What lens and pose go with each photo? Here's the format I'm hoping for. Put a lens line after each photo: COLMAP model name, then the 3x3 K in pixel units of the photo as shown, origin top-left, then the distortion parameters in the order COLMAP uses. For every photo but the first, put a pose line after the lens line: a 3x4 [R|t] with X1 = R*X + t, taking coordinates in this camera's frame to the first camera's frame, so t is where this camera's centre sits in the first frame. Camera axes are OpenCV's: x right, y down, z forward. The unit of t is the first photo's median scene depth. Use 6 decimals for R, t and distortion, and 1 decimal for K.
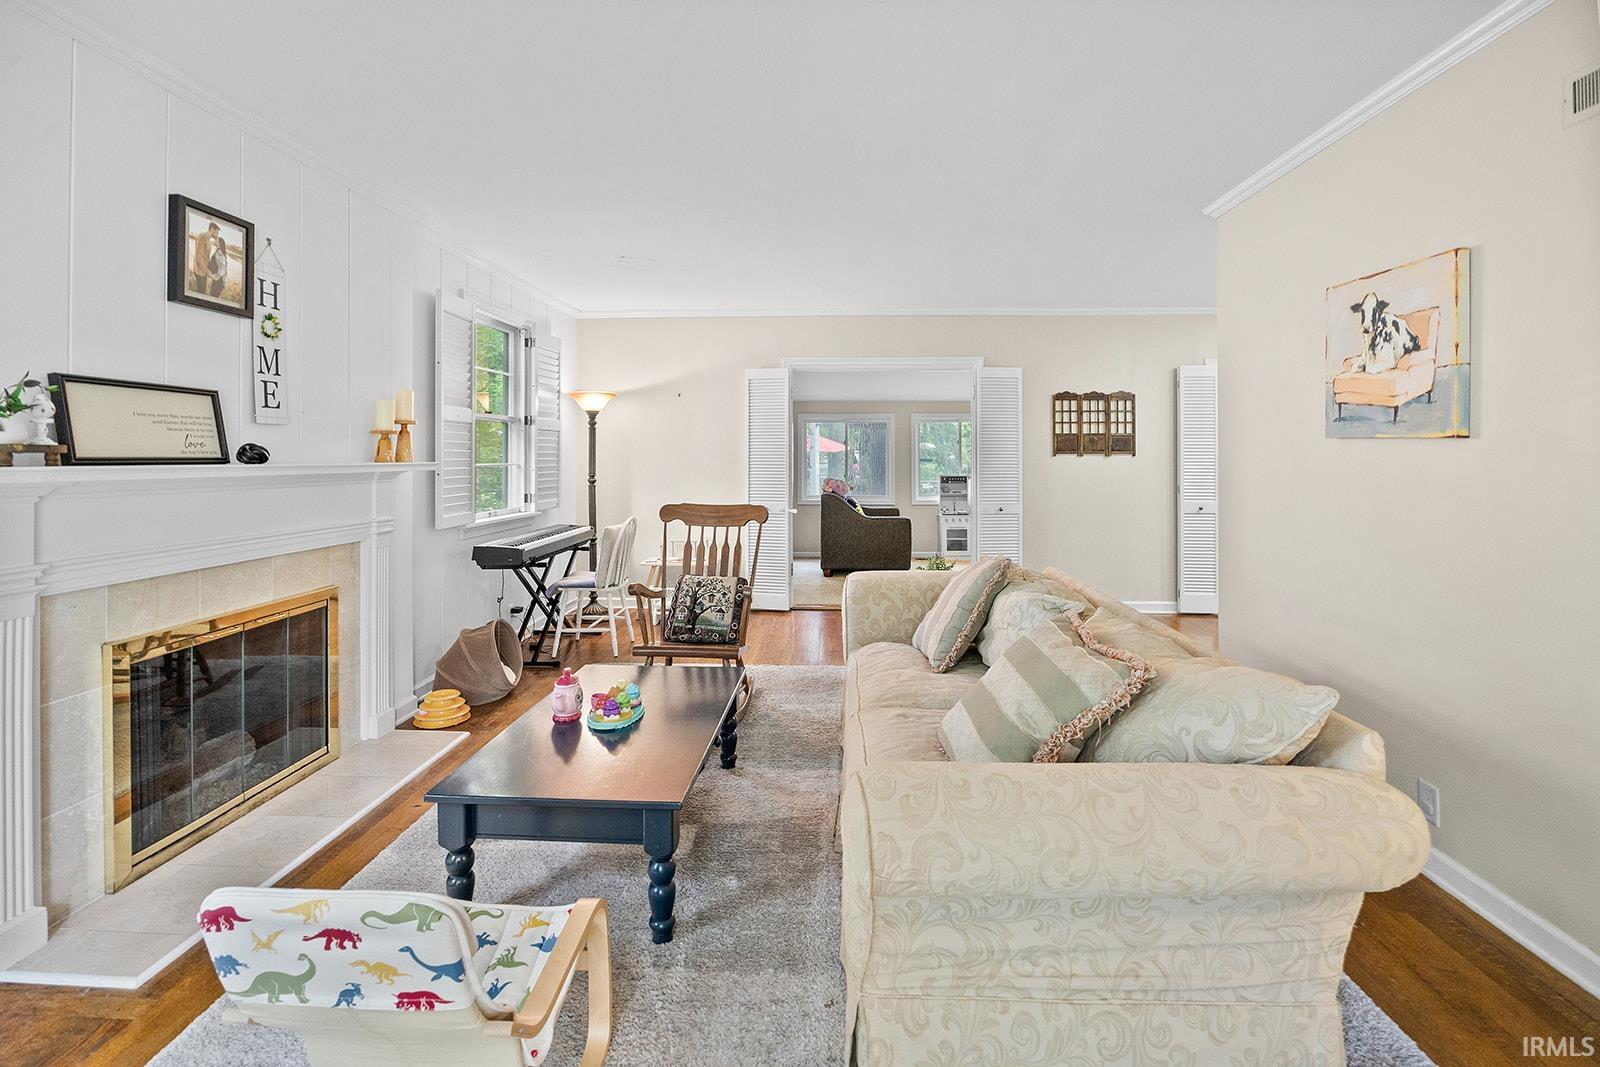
lens RADIAL K [[697.1, 0, 792.4], [0, 697.1, 457.6], [0, 0, 1]] dist [-0.000229, 0.000008]
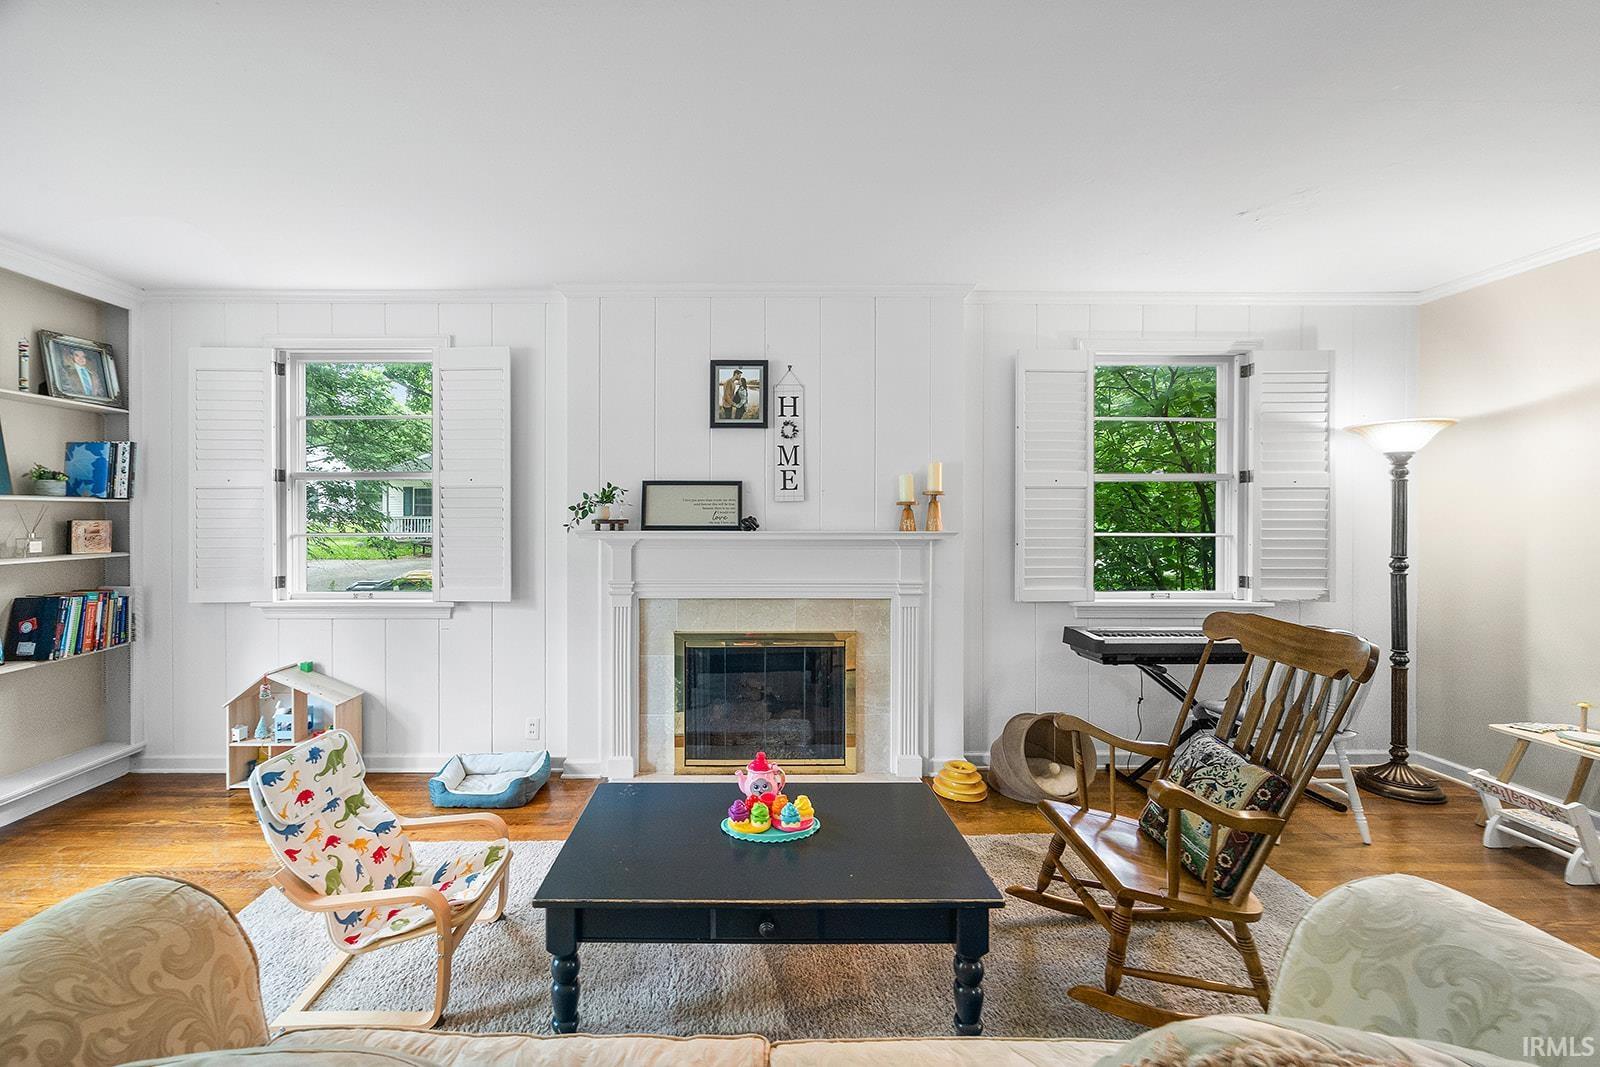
lens RADIAL K [[657.5, 0, 795.9], [0, 657.5, 520.5], [0, 0, 1]] dist [-0.001551, -0.000081]
pose [[0.086771, 0.010539, -0.996173, 0.538655], [-0.003059, 0.999942, 0.010313, -0.024591], [0.996224, 0.002153, 0.086799, 0.908096]]
